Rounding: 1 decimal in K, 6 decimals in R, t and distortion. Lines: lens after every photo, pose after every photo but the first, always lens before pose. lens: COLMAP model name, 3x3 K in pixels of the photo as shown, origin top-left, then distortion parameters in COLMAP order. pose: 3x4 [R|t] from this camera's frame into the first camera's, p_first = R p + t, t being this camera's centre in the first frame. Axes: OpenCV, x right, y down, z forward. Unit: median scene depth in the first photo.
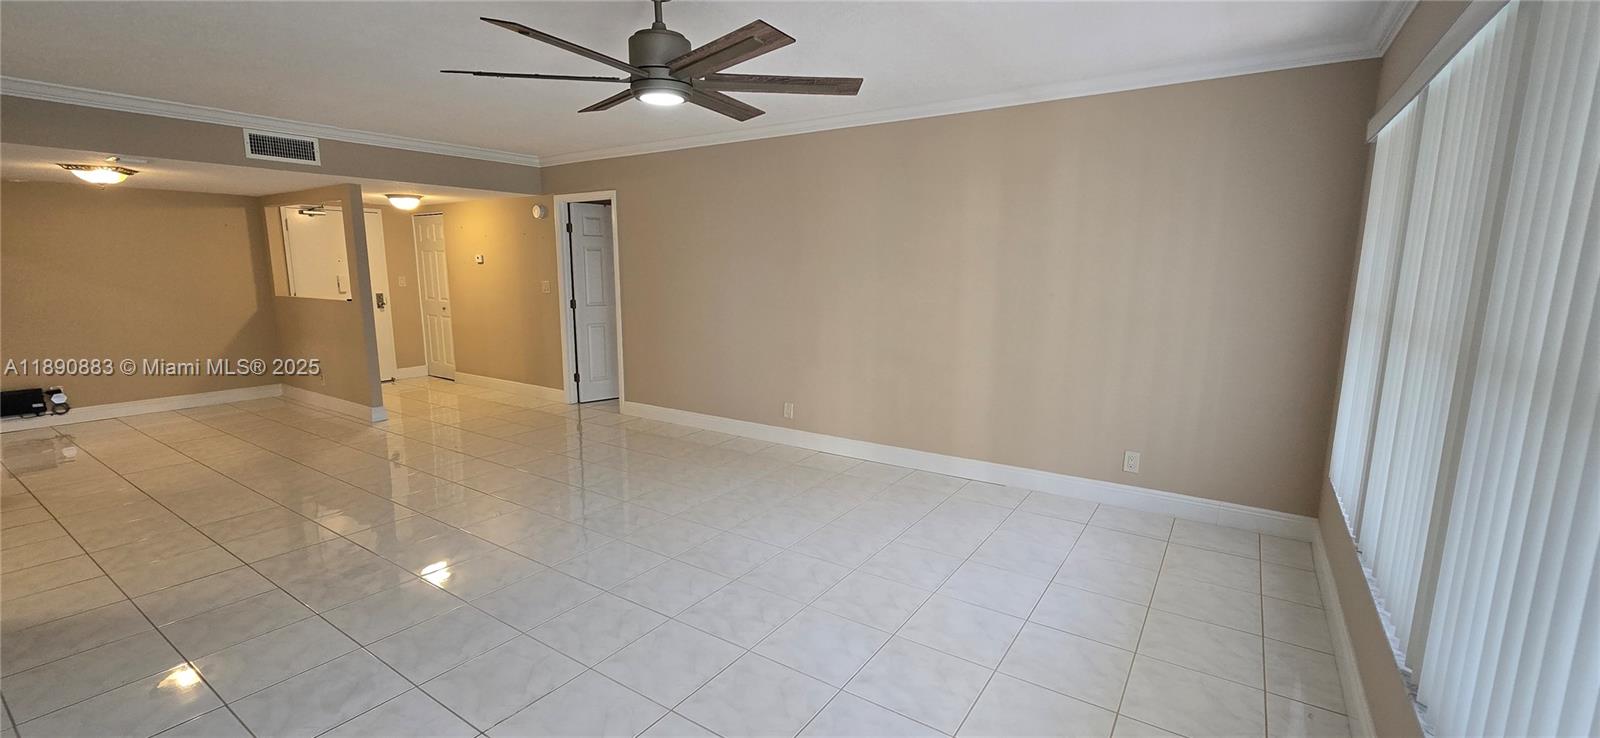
lens RADIAL K [[654.0, 0, 802.4], [0, 654.0, 376.3], [0, 0, 1]] dist [-0.007178, 0.001056]
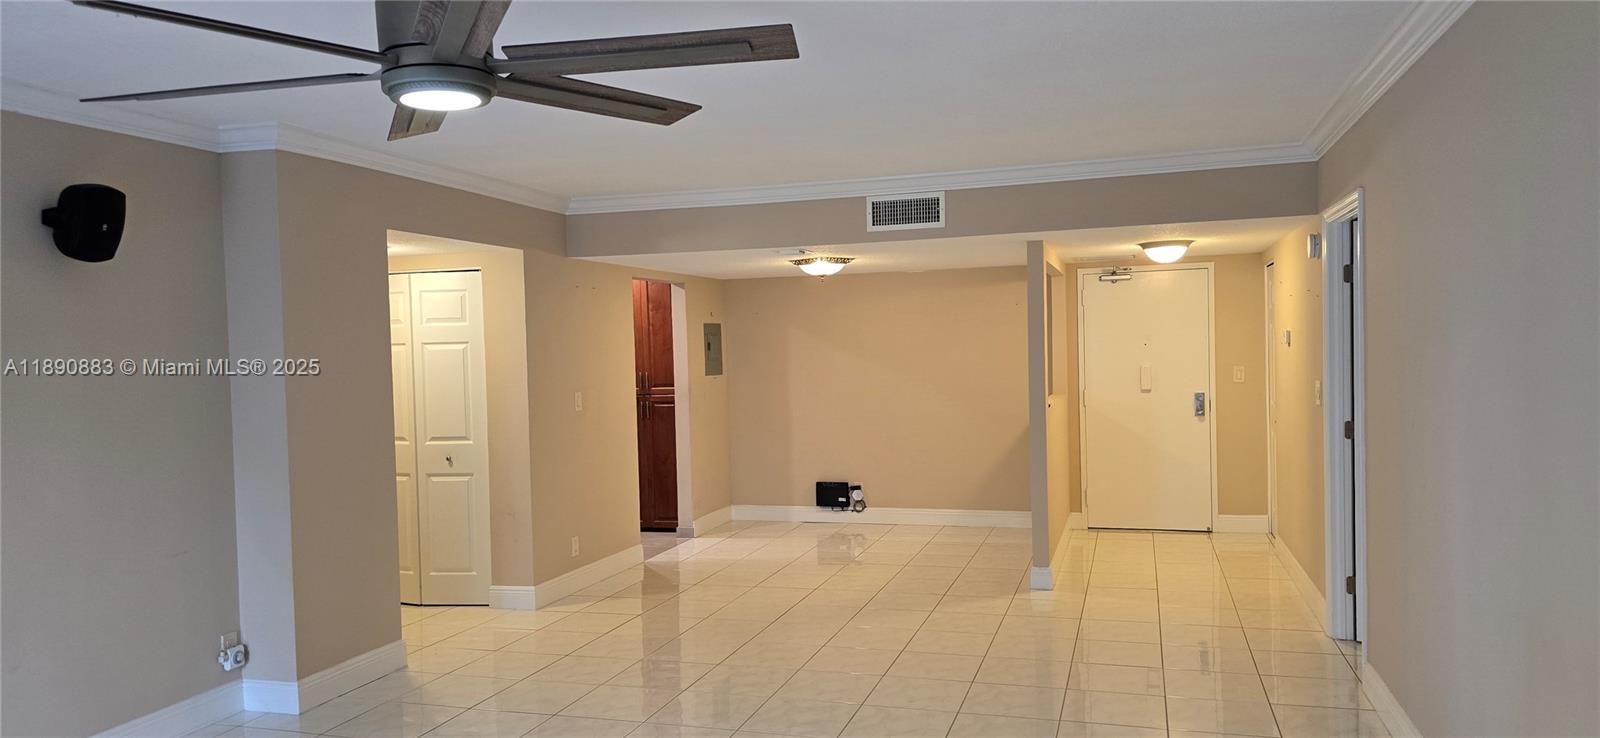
lens RADIAL K [[1069.2, 0, 804.3], [0, 1069.2, 410.2], [0, 0, 1]] dist [0.073960, -0.076012]
pose [[0.292009, 0.044602, -0.955375, 0.390823], [-0.133550, 0.991027, 0.005447, -0.102581], [0.947046, 0.126000, 0.295345, 0.515214]]
